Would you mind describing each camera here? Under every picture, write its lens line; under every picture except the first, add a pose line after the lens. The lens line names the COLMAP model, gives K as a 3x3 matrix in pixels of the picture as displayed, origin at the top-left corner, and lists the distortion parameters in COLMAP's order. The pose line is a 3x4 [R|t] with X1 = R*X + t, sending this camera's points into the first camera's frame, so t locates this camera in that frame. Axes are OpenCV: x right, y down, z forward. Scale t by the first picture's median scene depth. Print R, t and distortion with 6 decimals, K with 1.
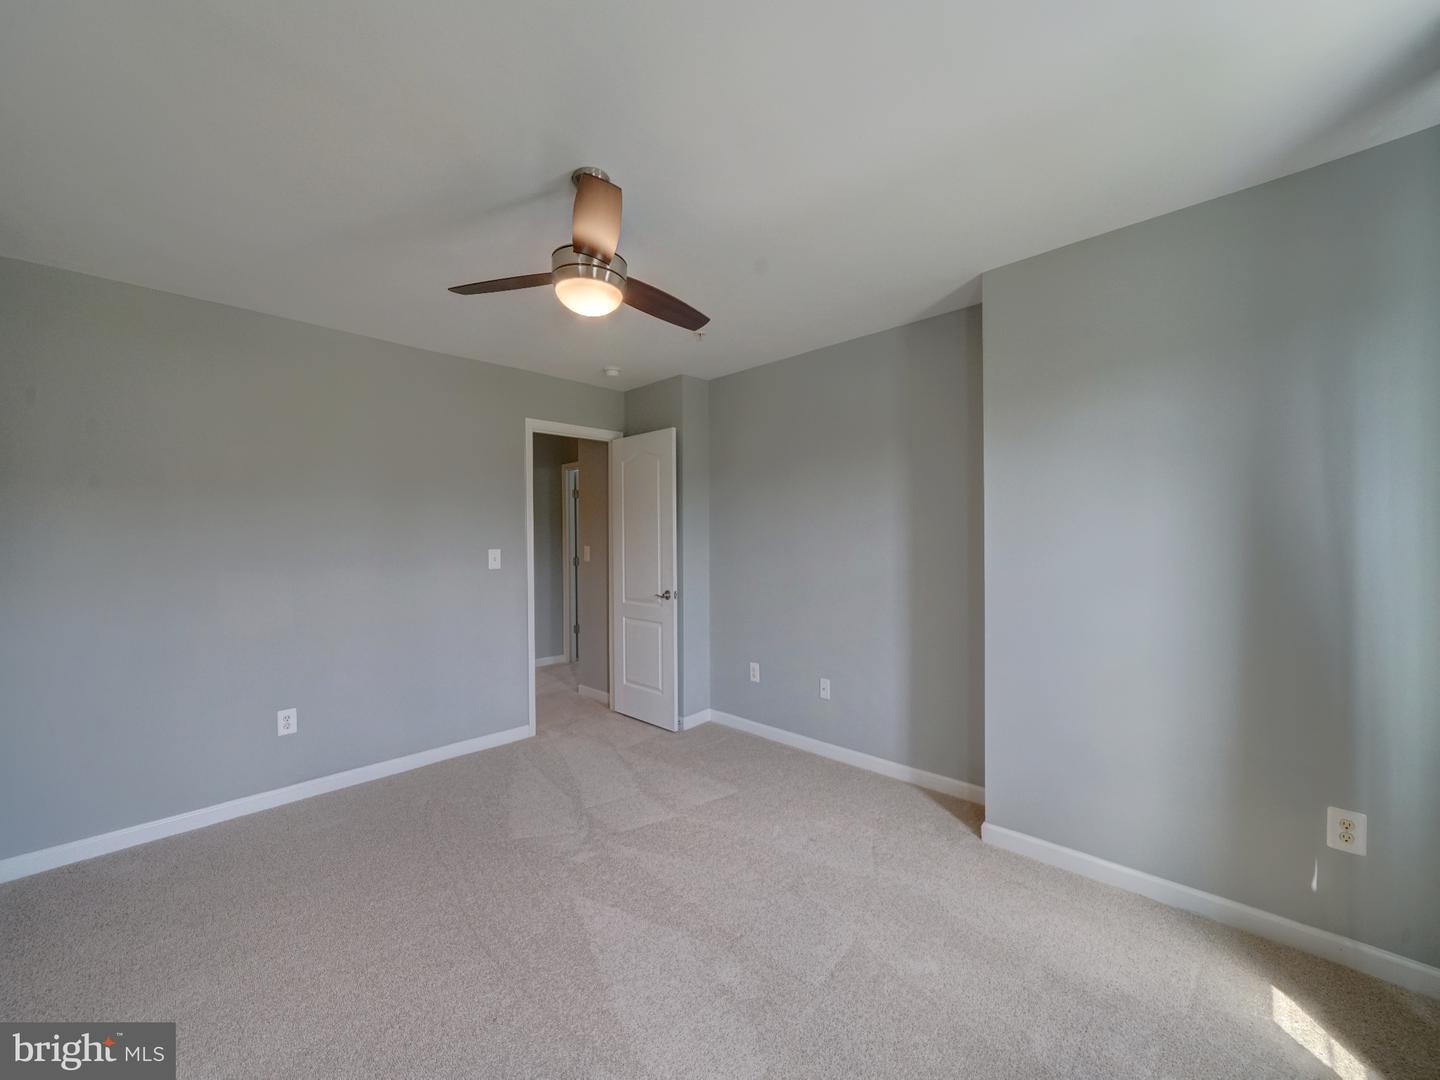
lens RADIAL K [[574.2, 0, 720.0], [0, 574.2, 540.0], [0, 0, 1]] dist [0.000818, 0.000214]
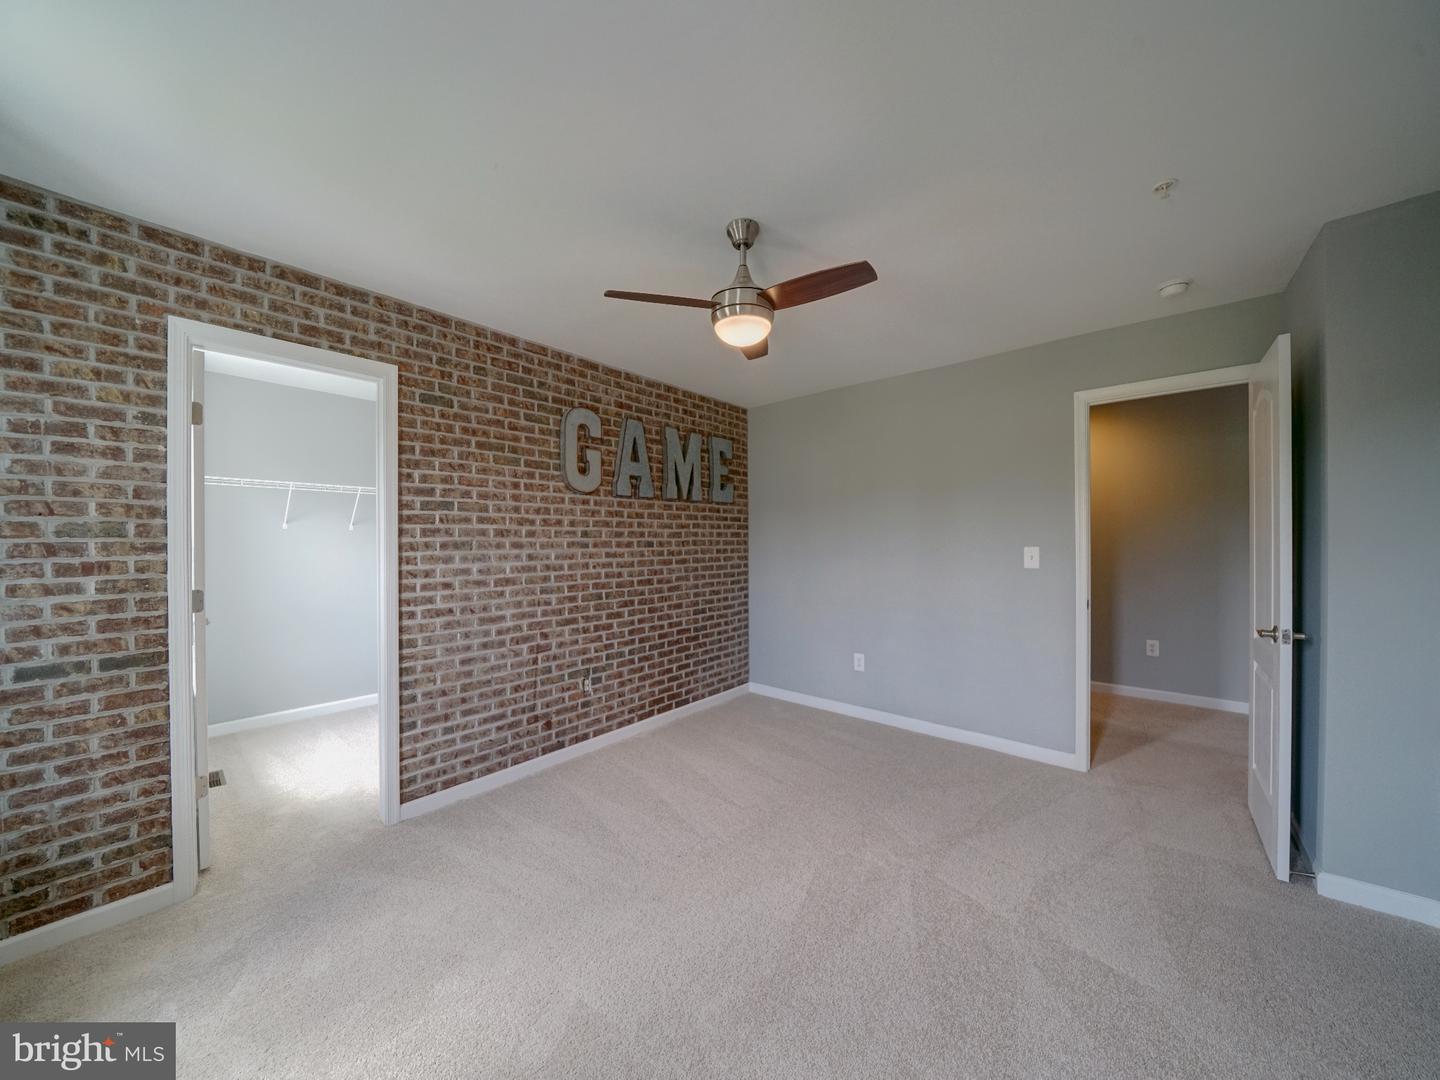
lens RADIAL K [[506.2, 0, 700.9], [0, 506.2, 541.2], [0, 0, 1]] dist [-0.013051, -0.000109]
pose [[0.028003, 0.008892, -0.999568, 0.480759], [0.002978, 0.999955, 0.008979, -0.002671], [0.999603, -0.003228, 0.027975, 0.530914]]
